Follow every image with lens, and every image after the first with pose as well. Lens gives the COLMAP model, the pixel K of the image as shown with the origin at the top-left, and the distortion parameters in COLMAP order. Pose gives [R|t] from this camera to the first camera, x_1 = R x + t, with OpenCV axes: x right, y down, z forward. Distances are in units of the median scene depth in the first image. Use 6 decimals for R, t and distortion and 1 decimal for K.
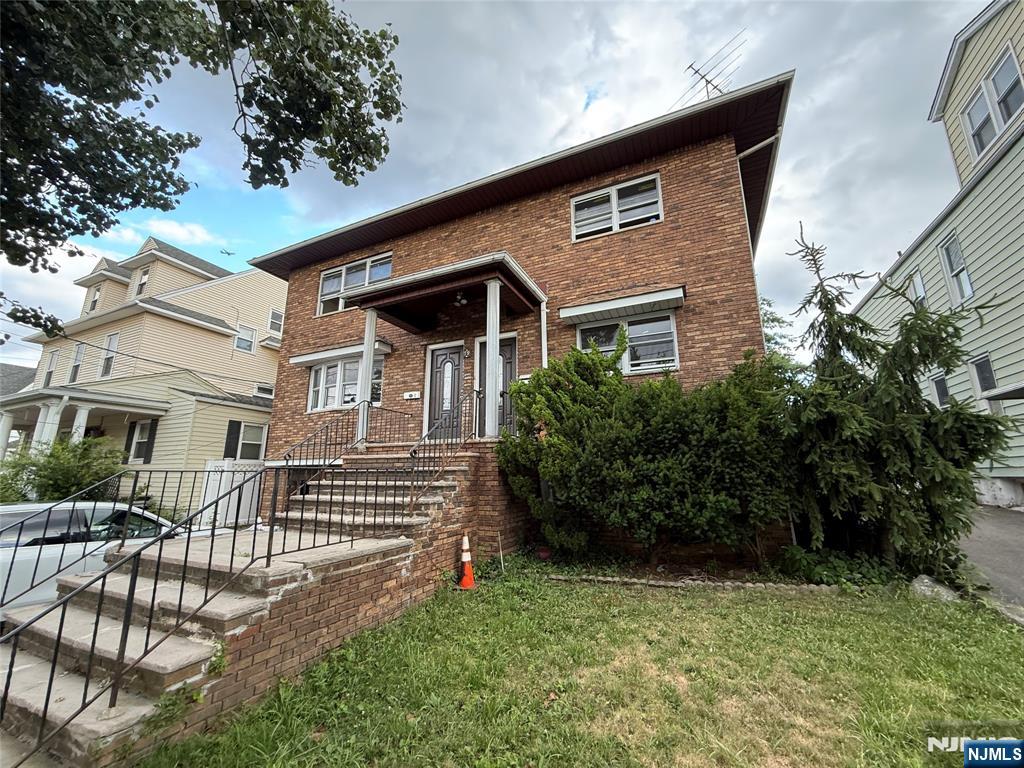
lens RADIAL K [[408.4, 0, 512.0], [0, 408.4, 384.0], [0, 0, 1]] dist [-0.000101, -0.000345]
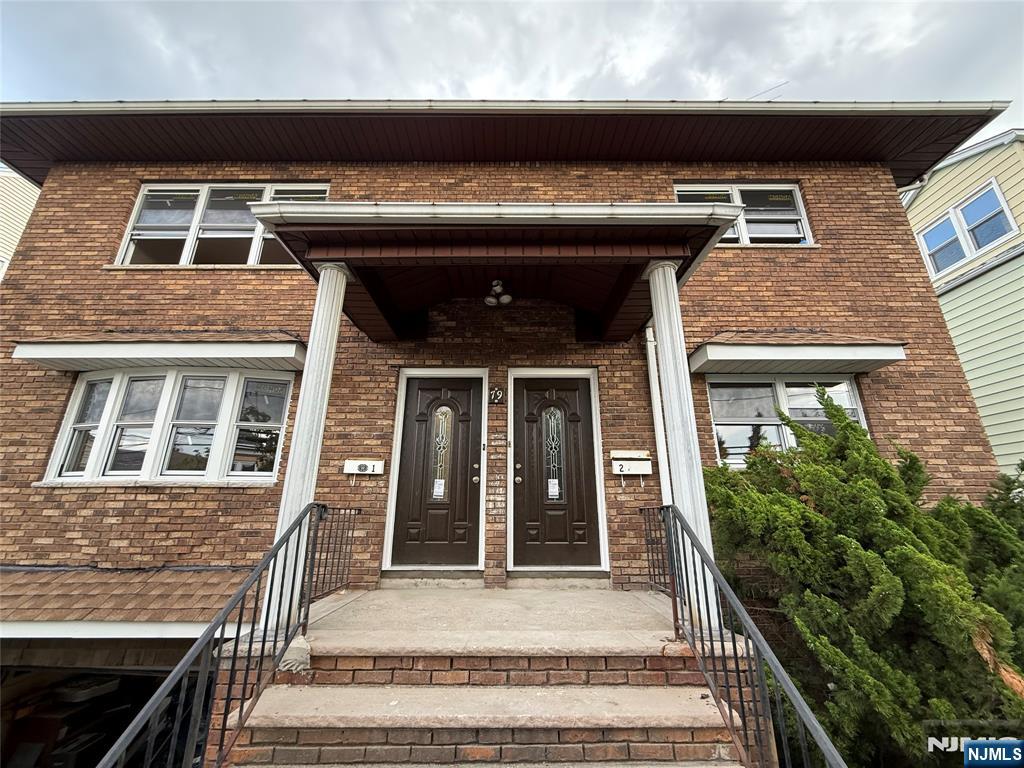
lens RADIAL K [[408.4, 0, 512.0], [0, 408.4, 384.0], [0, 0, 1]] dist [-0.000101, -0.000345]
pose [[0.904749, 0.135090, 0.403955, -0.299252], [-0.097160, 0.988825, -0.113070, -0.030996], [-0.414715, 0.063051, 0.907764, 0.500277]]
